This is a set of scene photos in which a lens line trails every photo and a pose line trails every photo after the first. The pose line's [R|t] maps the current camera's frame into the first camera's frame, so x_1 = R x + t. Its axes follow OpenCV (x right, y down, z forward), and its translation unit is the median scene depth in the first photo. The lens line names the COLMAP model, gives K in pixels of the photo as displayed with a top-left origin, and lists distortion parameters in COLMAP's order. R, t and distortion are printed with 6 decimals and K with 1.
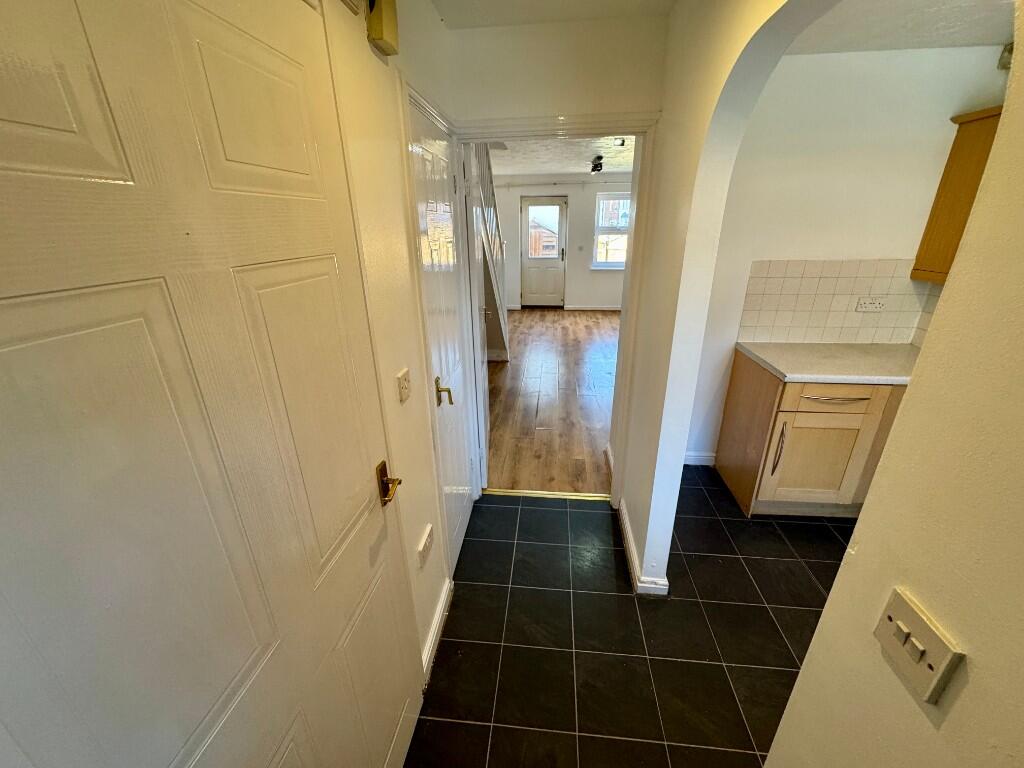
lens RADIAL K [[407.9, 0, 512.0], [0, 407.9, 384.0], [0, 0, 1]] dist [-0.001774, -0.000348]
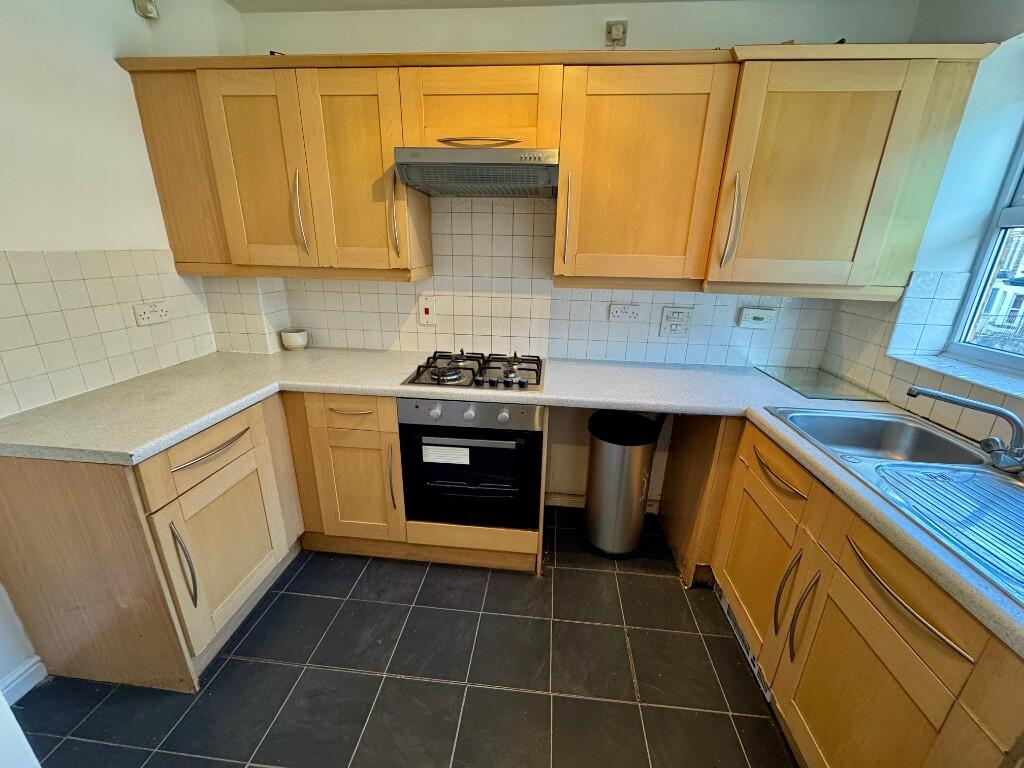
lens RADIAL K [[407.9, 0, 512.0], [0, 407.9, 384.0], [0, 0, 1]] dist [-0.001774, -0.000348]
pose [[-0.003509, -0.301892, 0.953336, 0.164718], [0.348682, 0.893141, 0.284114, -0.069496], [-0.937234, 0.333408, 0.102130, 0.387839]]
